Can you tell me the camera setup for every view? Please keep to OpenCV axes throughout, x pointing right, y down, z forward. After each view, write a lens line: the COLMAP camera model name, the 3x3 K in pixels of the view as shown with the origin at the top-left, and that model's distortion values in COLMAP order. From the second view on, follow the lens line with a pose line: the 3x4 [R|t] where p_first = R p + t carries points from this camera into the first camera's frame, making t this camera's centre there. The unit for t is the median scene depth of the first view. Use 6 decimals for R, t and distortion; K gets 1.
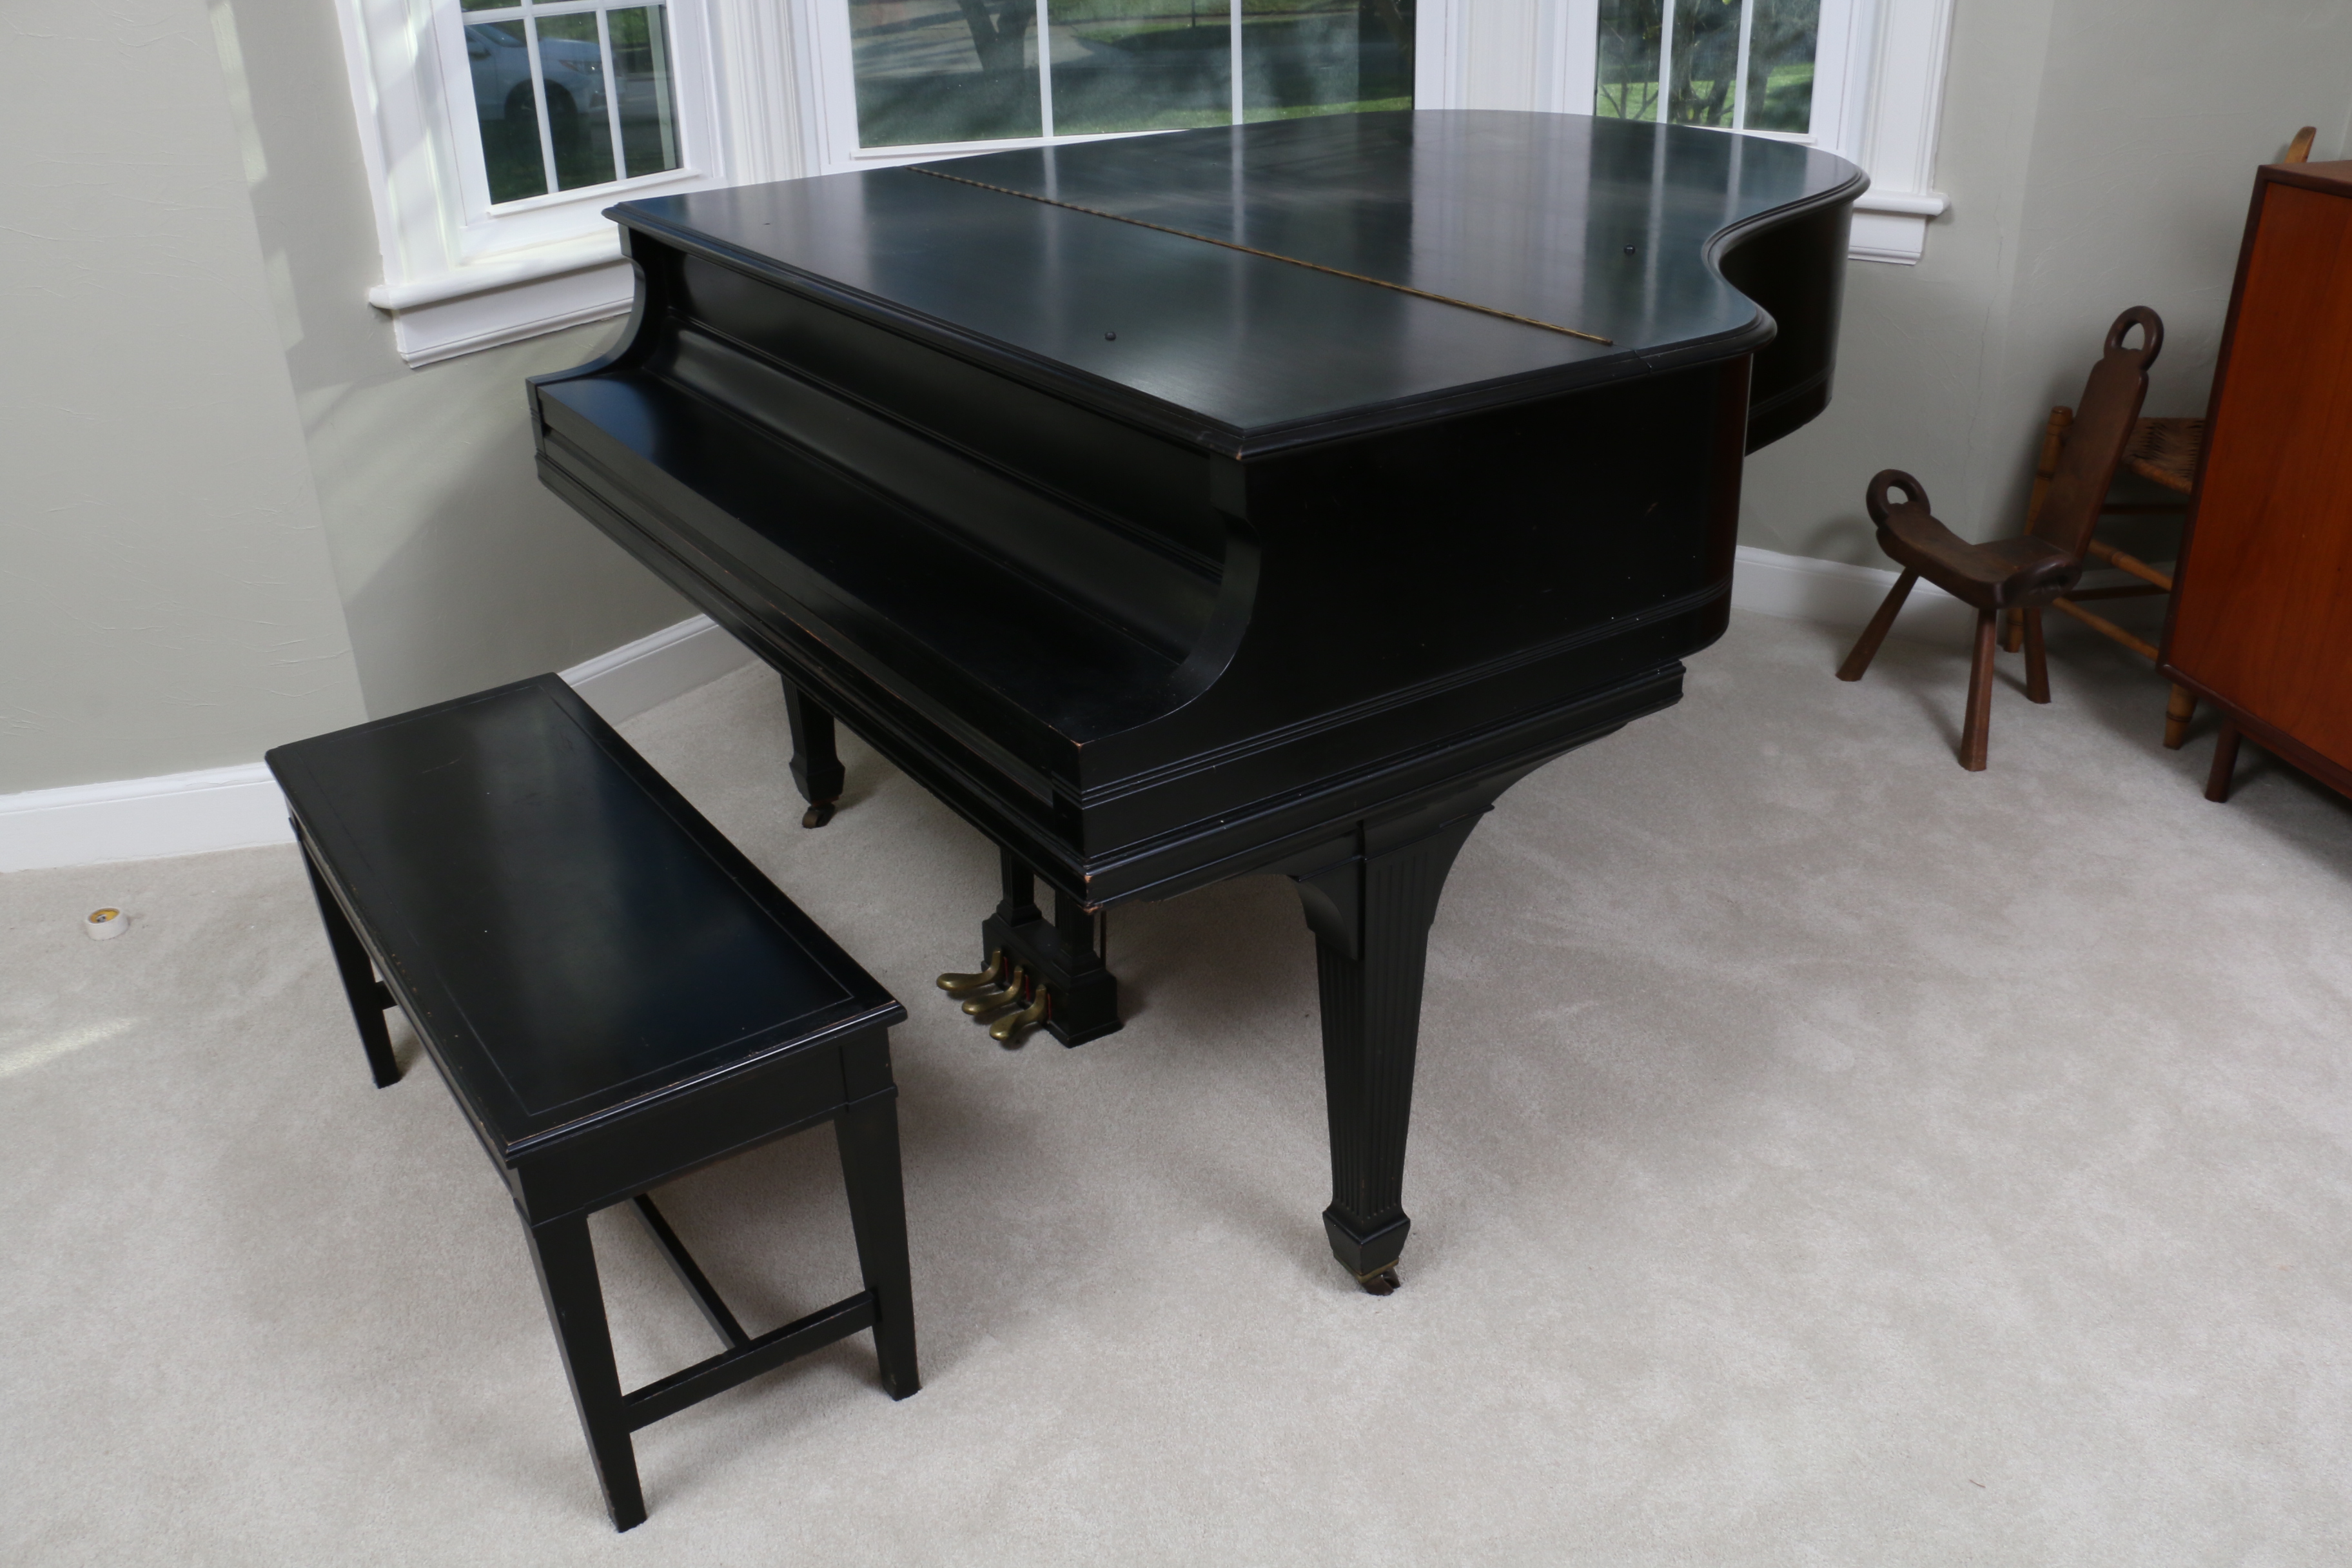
lens RADIAL K [[1911.9, 0, 1177.1], [0, 1911.9, 792.6], [0, 0, 1]] dist [-0.189353, 0.164016]
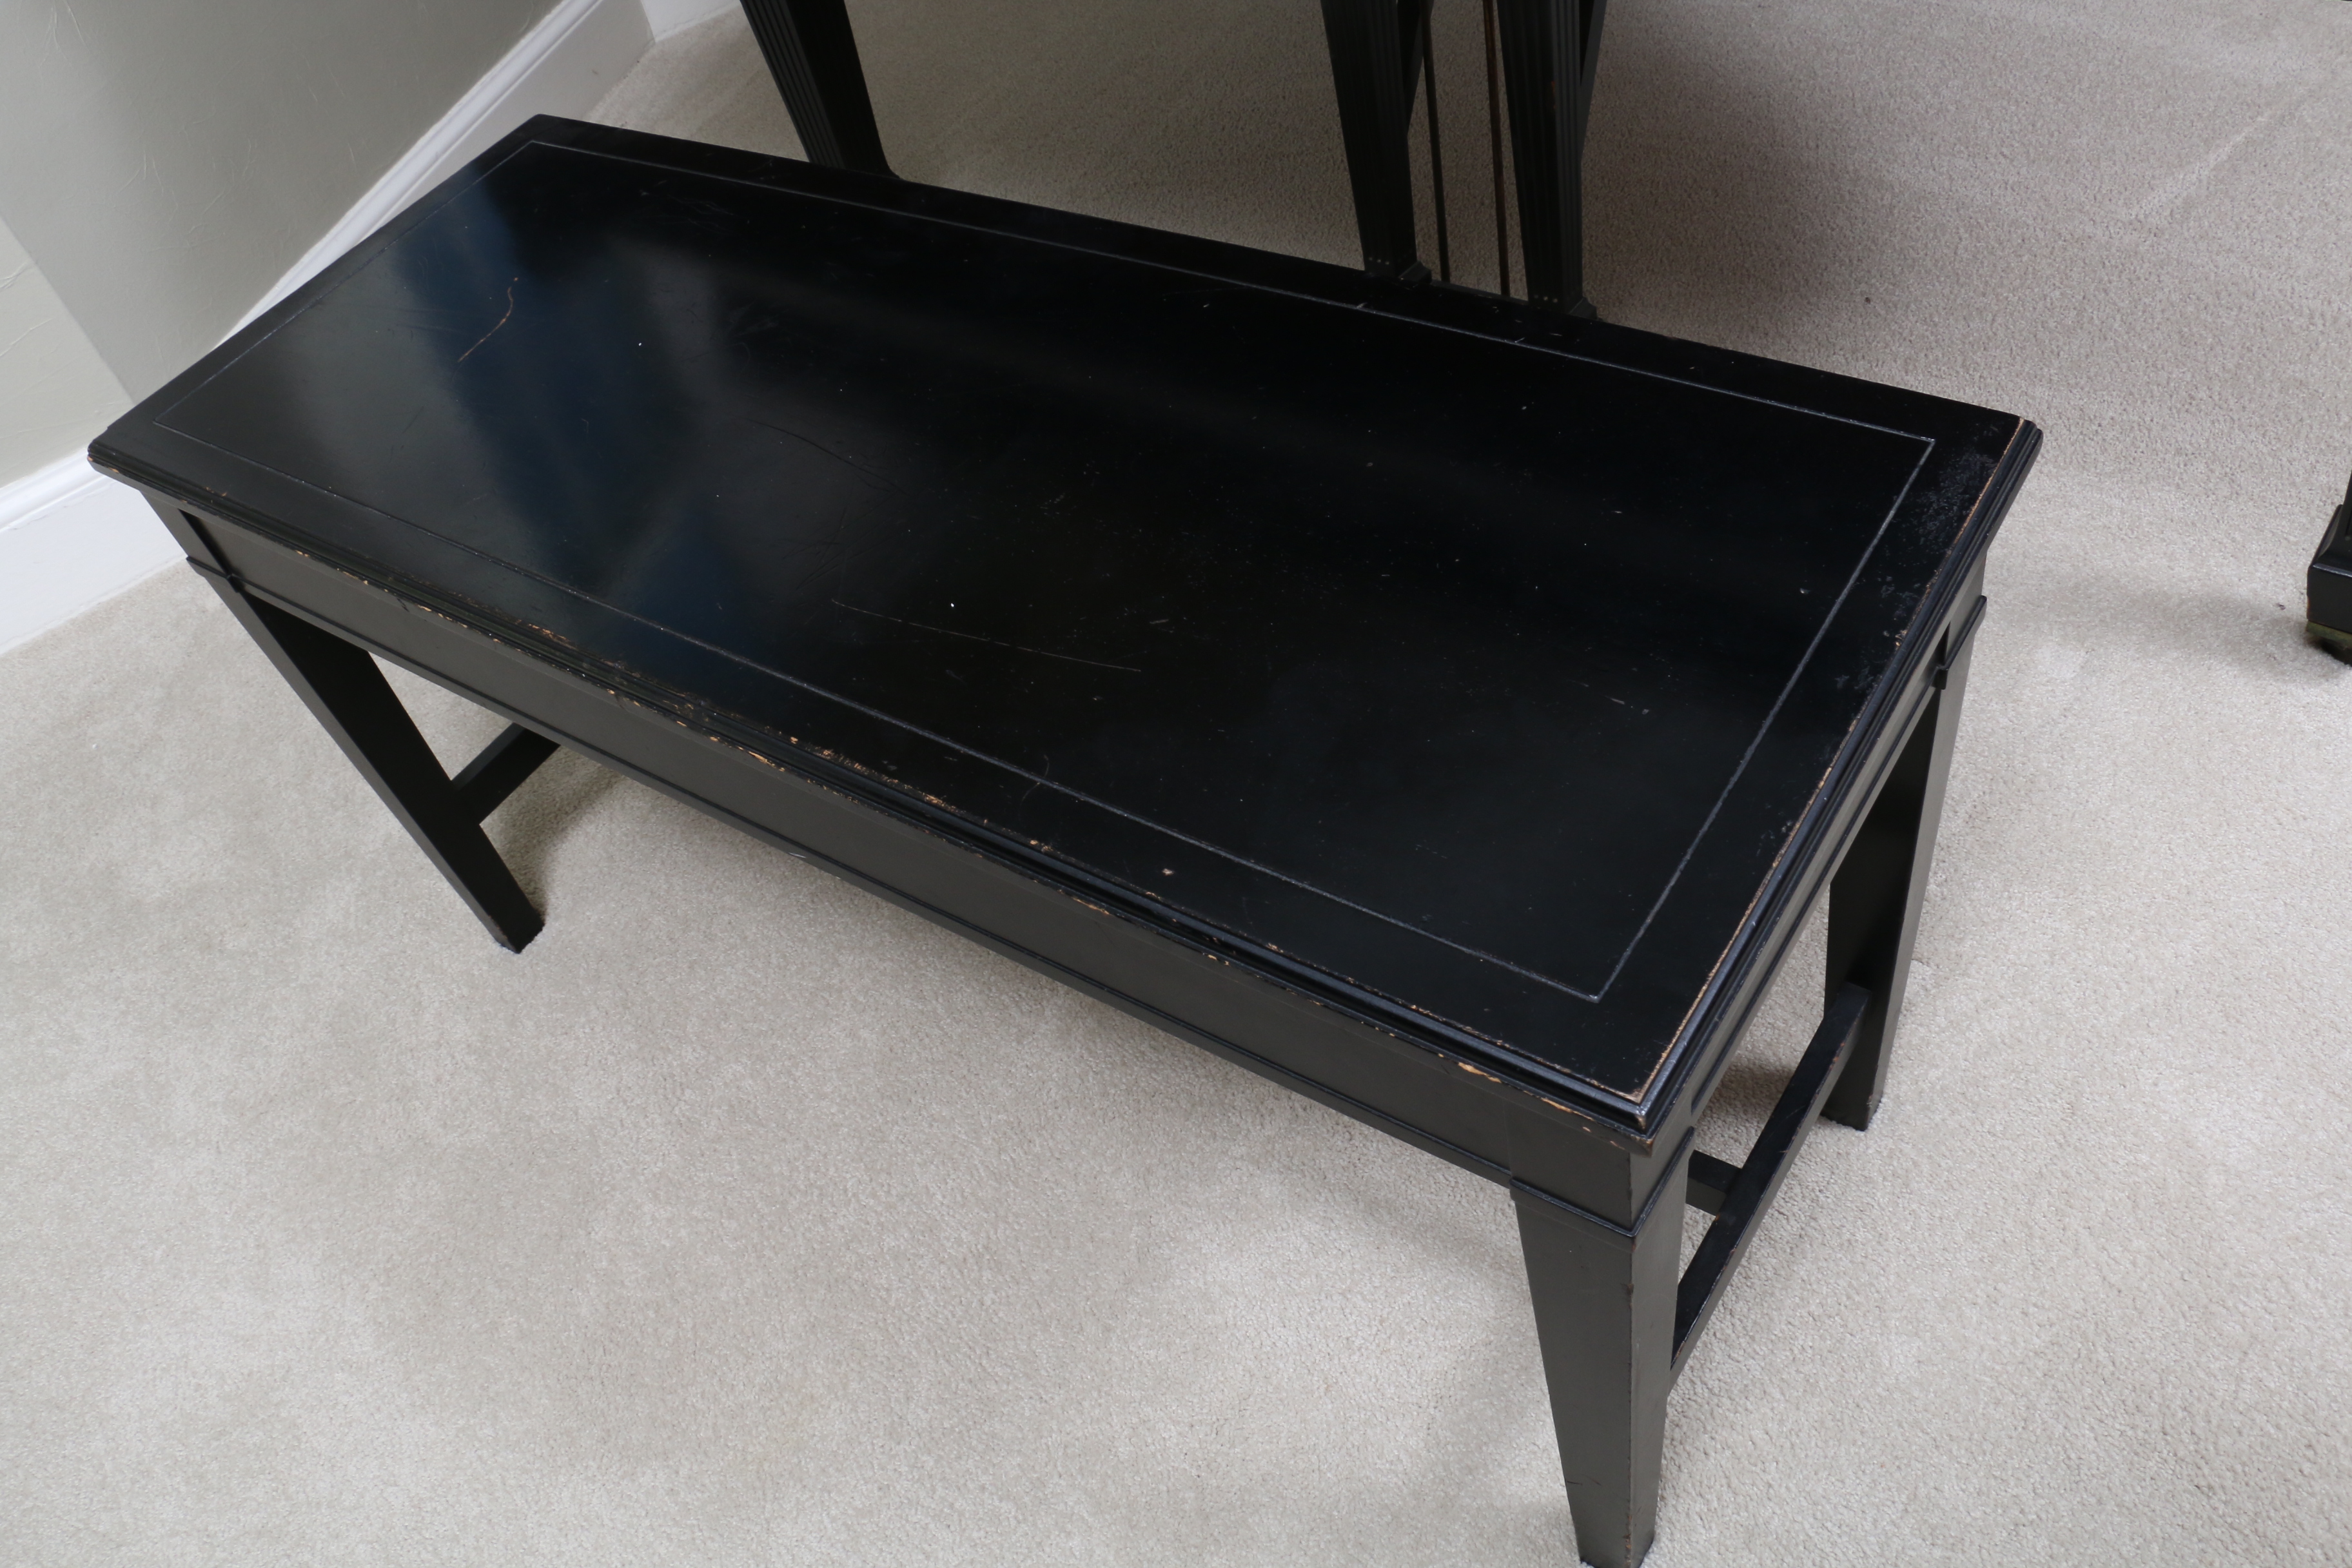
lens RADIAL K [[1911.9, 0, 1177.1], [0, 1911.9, 792.6], [0, 0, 1]] dist [-0.189353, 0.164016]
pose [[0.927952, -0.354061, 0.116392, -0.287645], [0.299976, 0.894856, 0.330525, -0.011705], [-0.221180, -0.271797, 0.936593, 0.424964]]
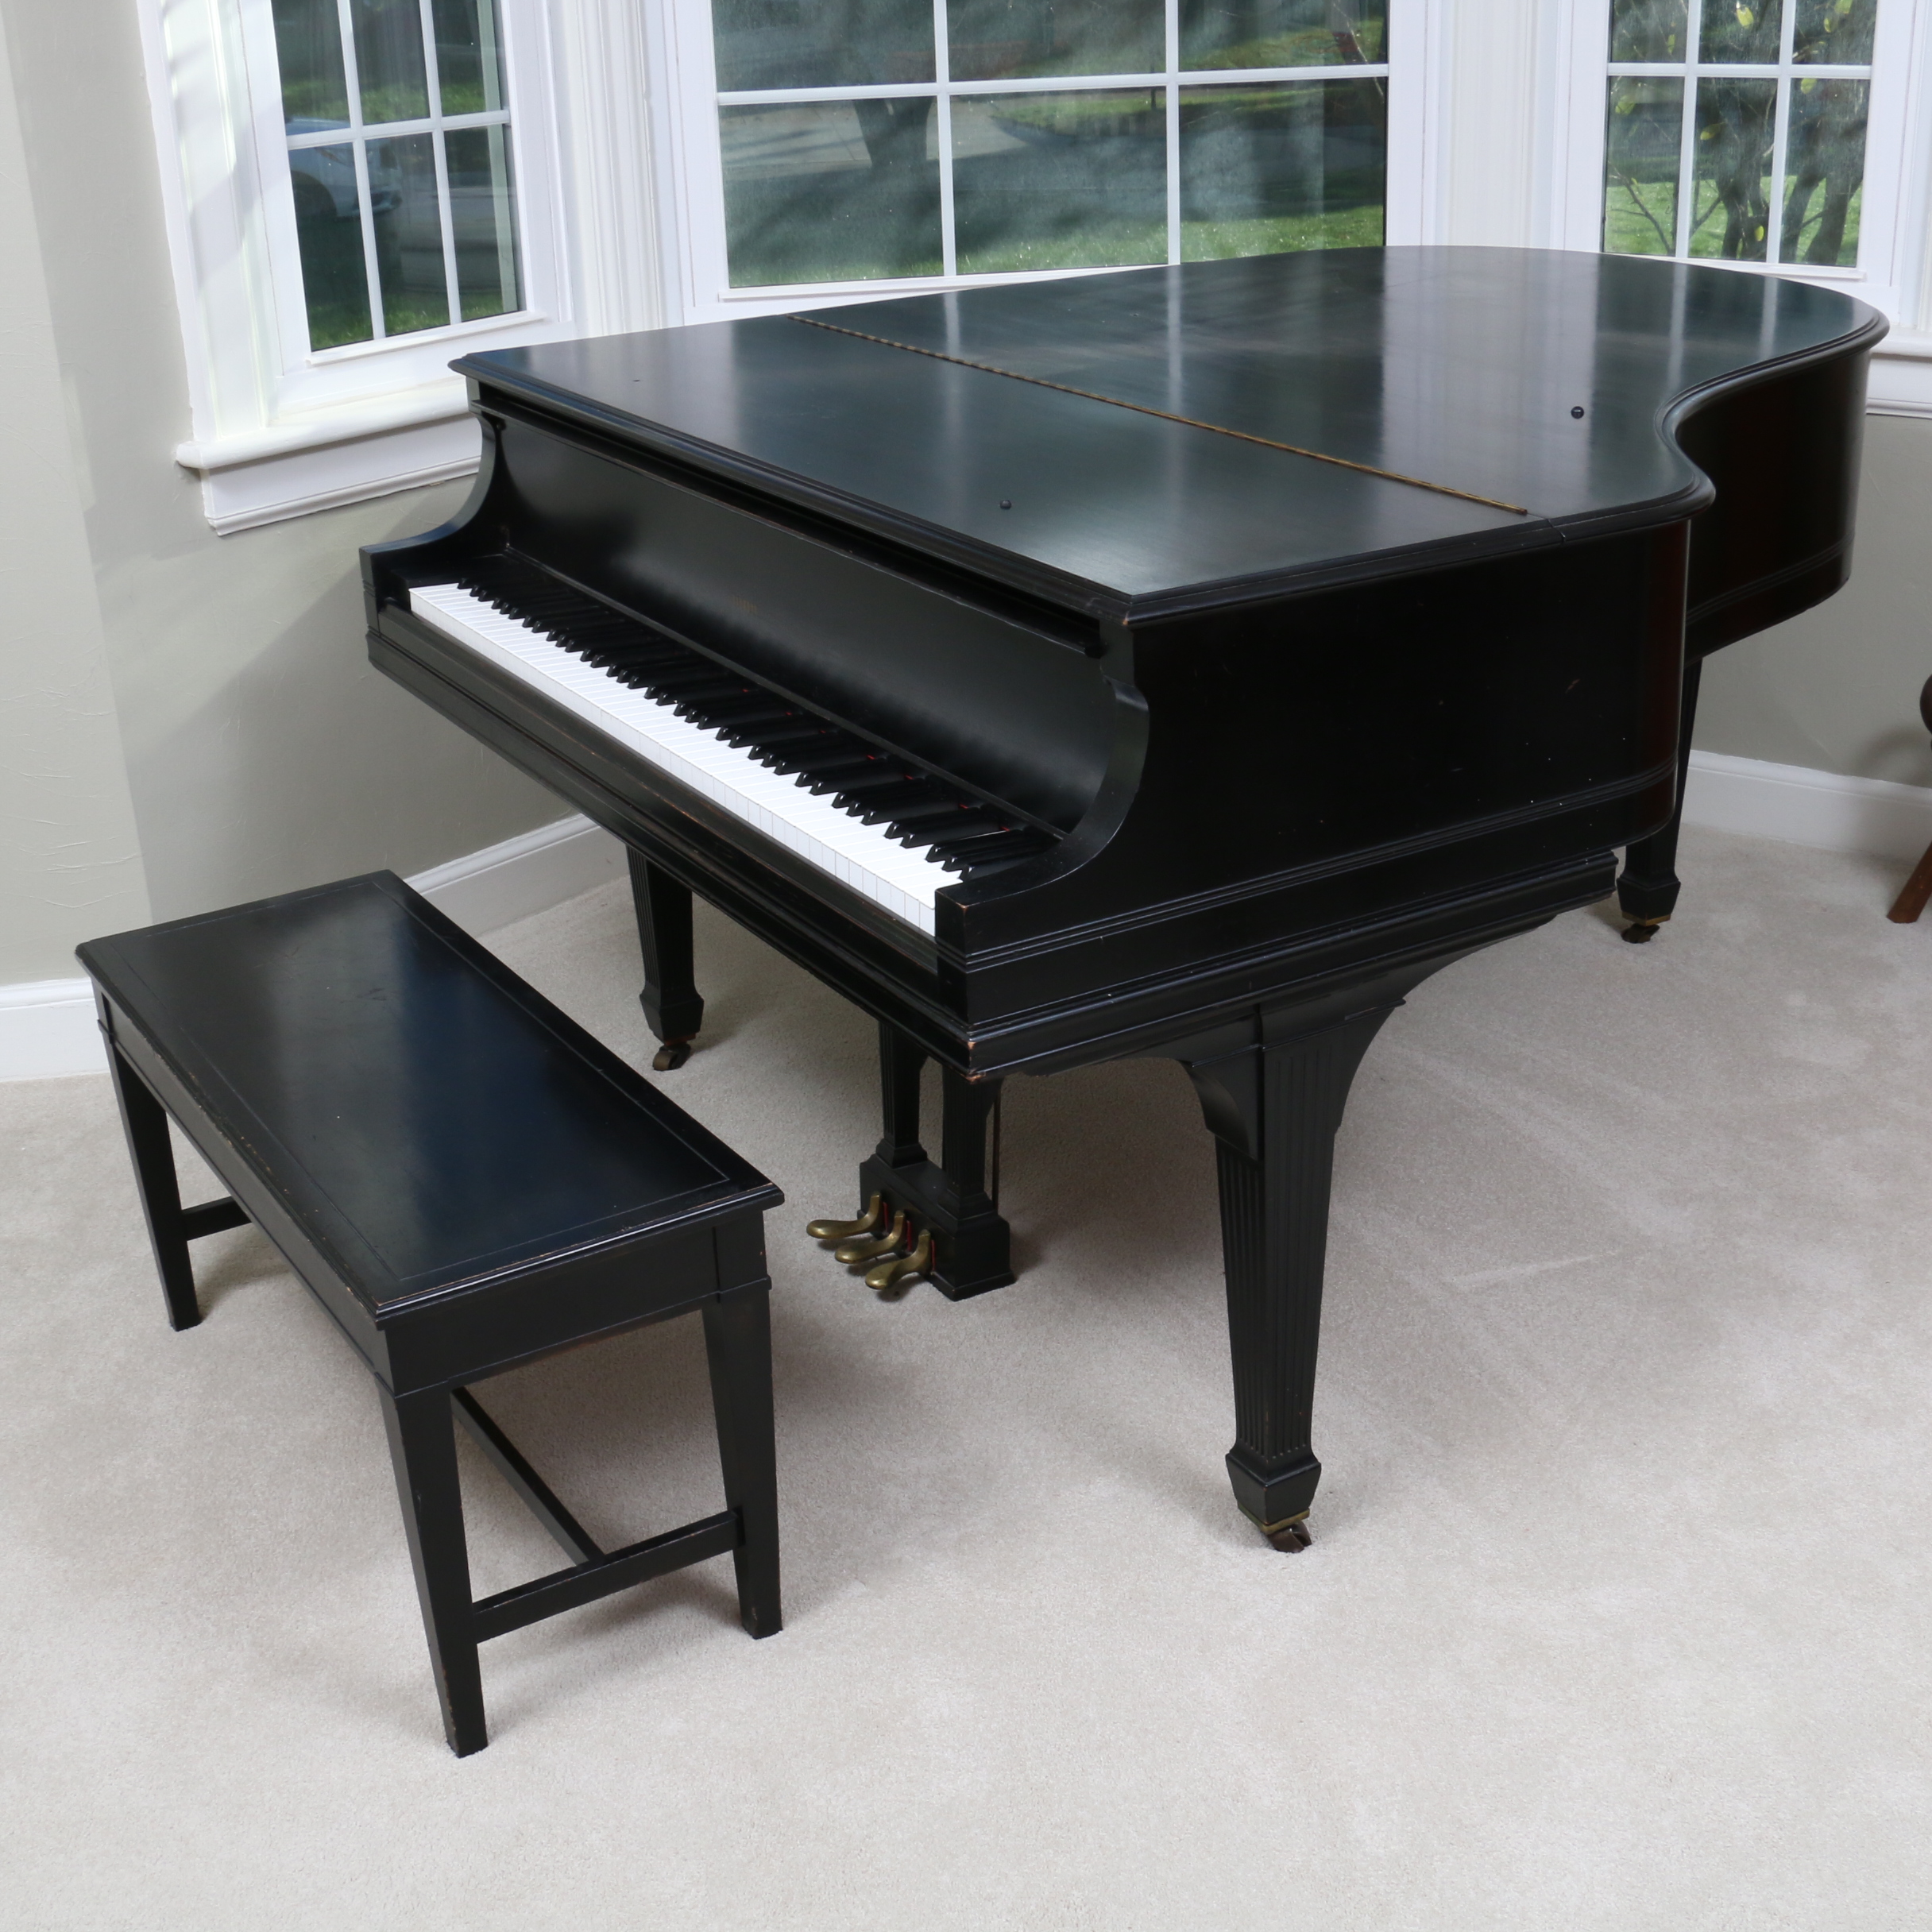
lens RADIAL K [[2621.2, 0, 966.0], [0, 2621.2, 972.8], [0, 0, 1]] dist [-0.147249, 0.167732]
pose [[0.998070, 0.013451, -0.060622, 0.020443], [-0.017338, 0.997796, -0.064048, 0.059063], [0.059627, 0.064976, 0.996104, -0.222972]]
